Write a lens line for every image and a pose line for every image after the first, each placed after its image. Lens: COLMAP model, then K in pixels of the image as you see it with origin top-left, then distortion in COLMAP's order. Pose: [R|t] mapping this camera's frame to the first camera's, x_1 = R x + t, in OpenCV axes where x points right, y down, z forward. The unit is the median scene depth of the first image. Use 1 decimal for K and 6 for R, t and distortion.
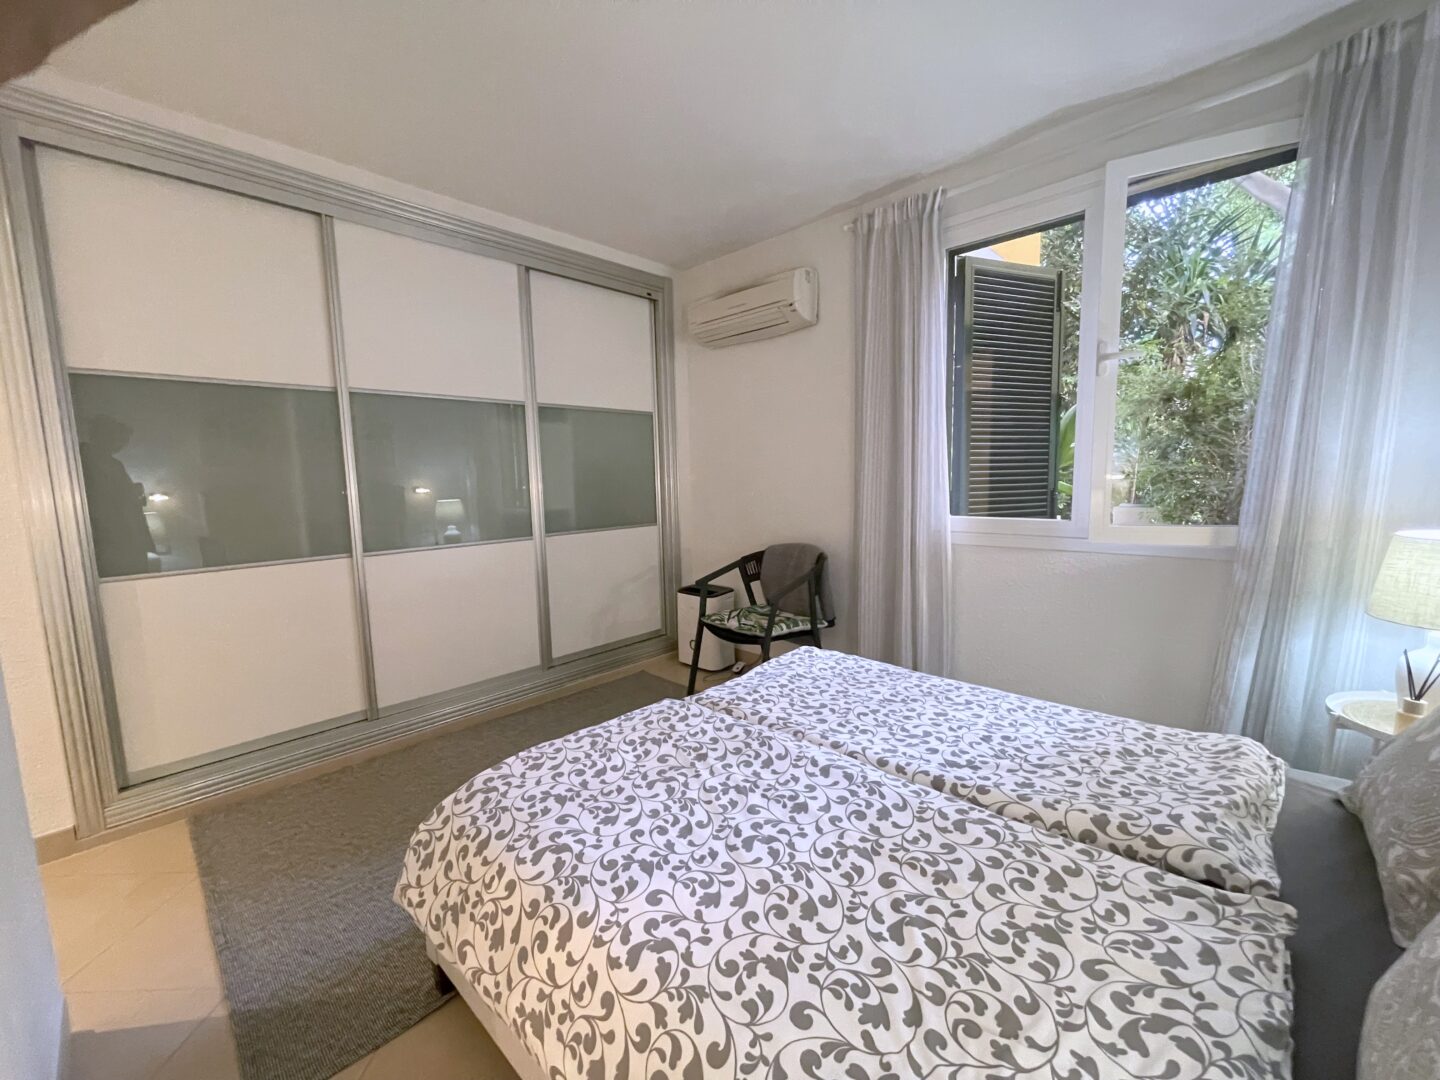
lens RADIAL K [[580.8, 0, 711.1], [0, 580.8, 541.3], [0, 0, 1]] dist [0.000787, 0.000219]
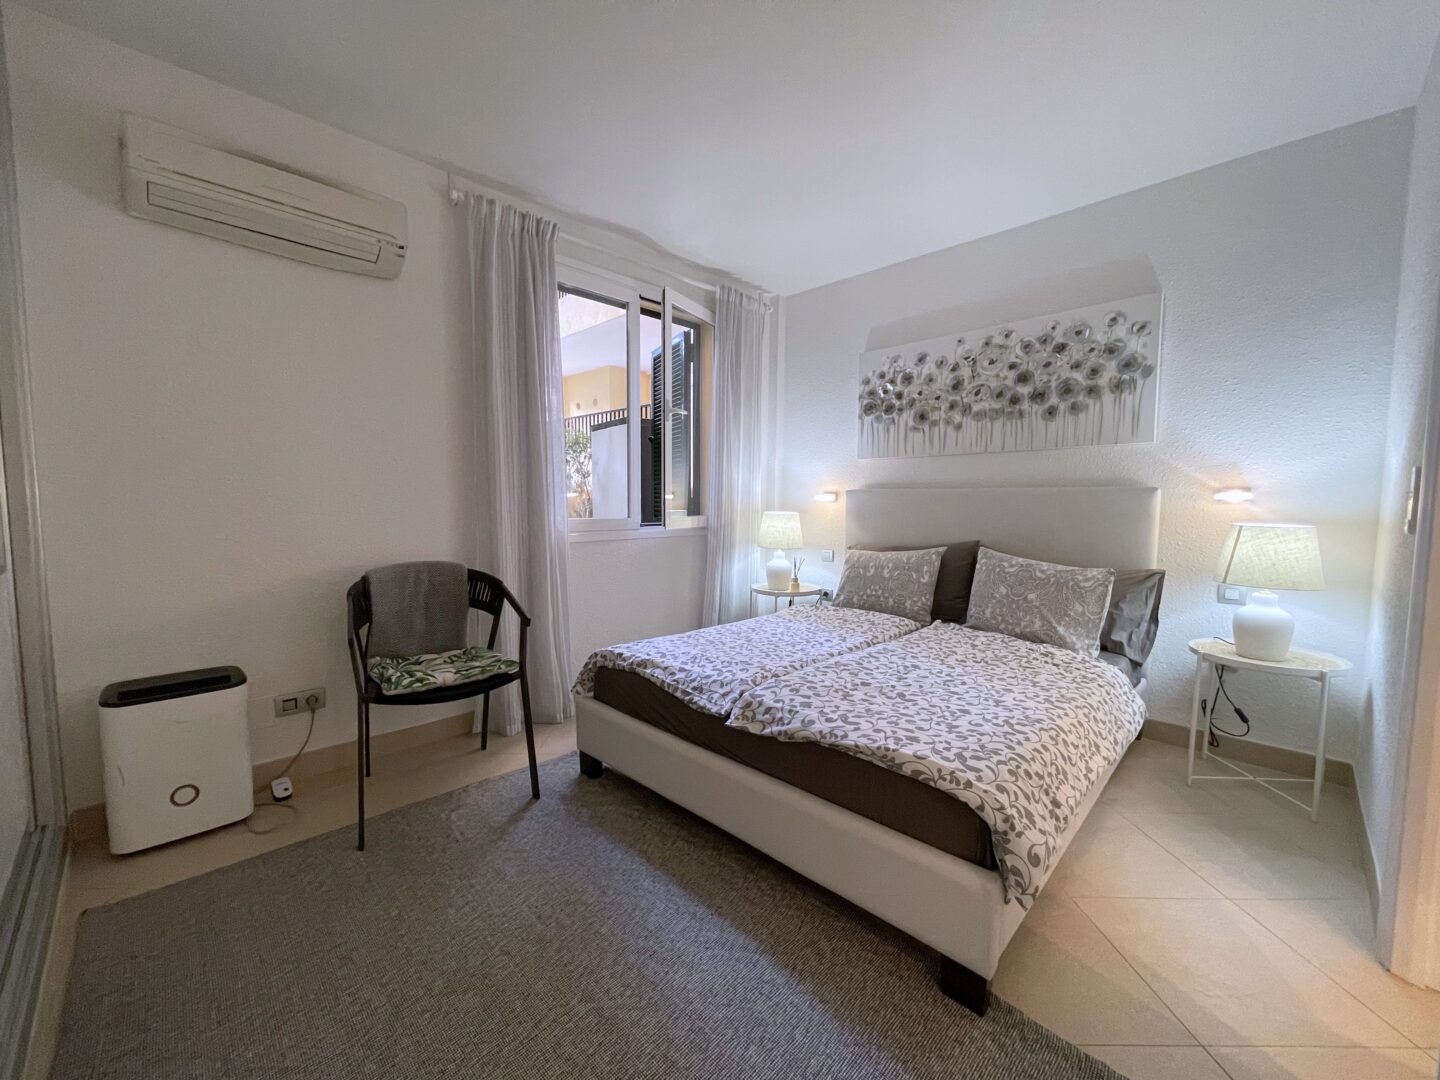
lens RADIAL K [[580.8, 0, 711.1], [0, 580.8, 541.3], [0, 0, 1]] dist [0.000787, 0.000219]
pose [[0.014543, -0.052923, 0.998493, -1.571212], [0.106198, 0.993032, 0.051087, -0.054587], [-0.994239, 0.105295, 0.020062, 1.558322]]
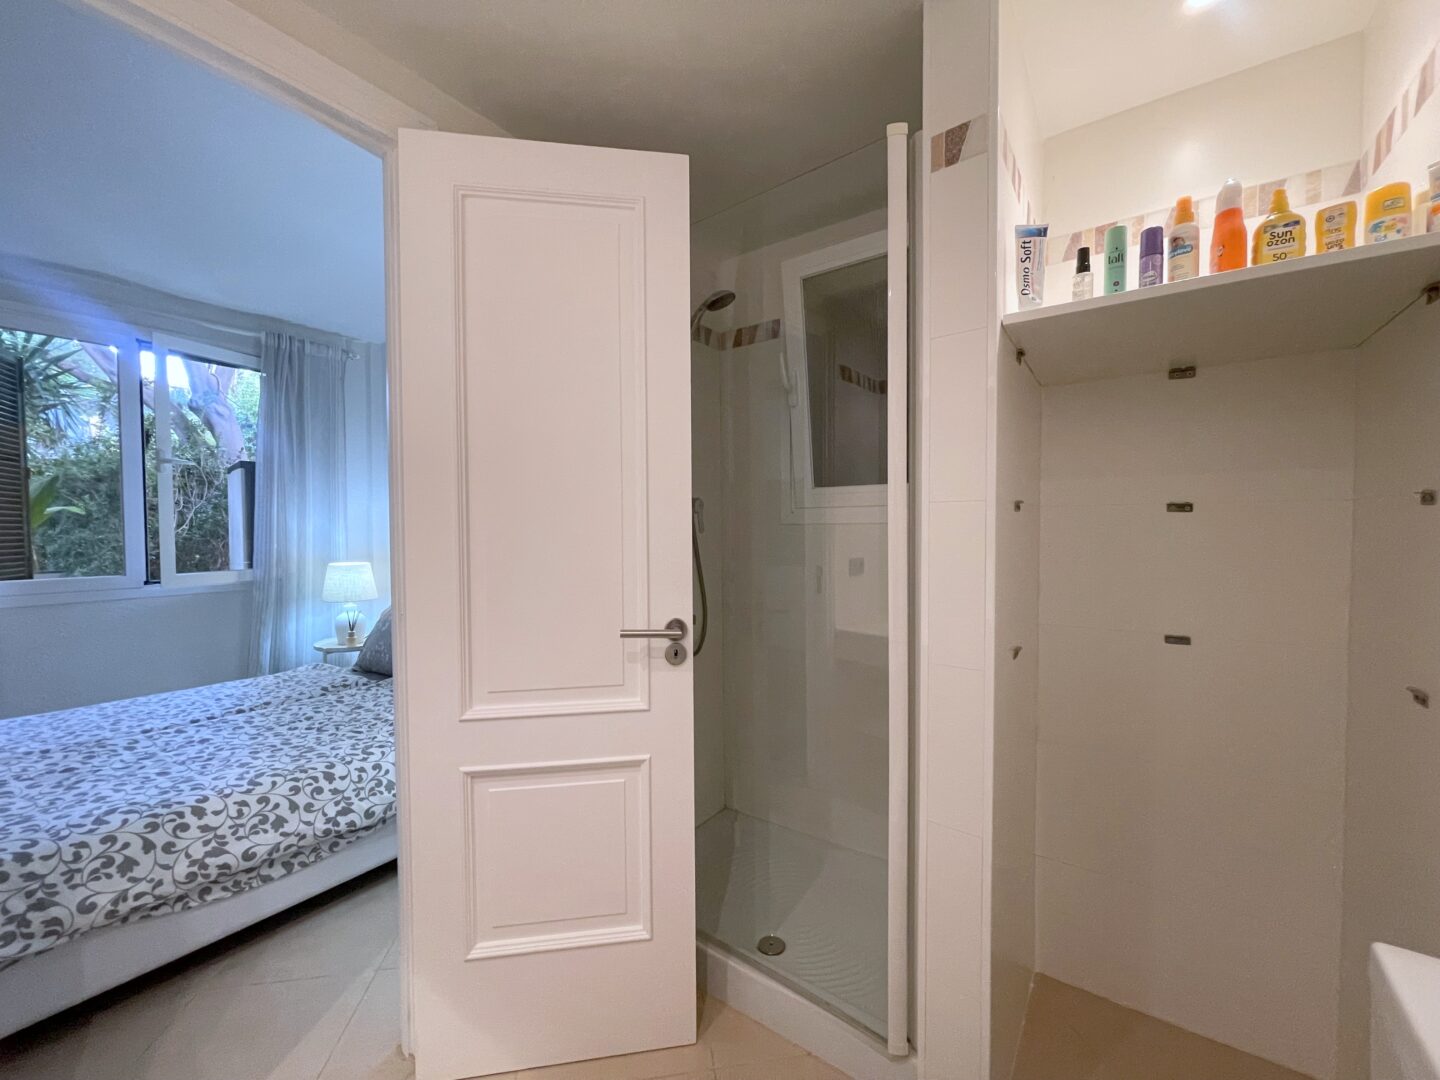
lens RADIAL K [[580.8, 0, 711.1], [0, 580.8, 541.3], [0, 0, 1]] dist [0.000787, 0.000219]
pose [[-0.131856, -0.000392, 0.991269, -1.676566], [0.123748, 0.992171, 0.016853, 0.057621], [-0.983514, 0.124889, -0.130775, -0.247519]]
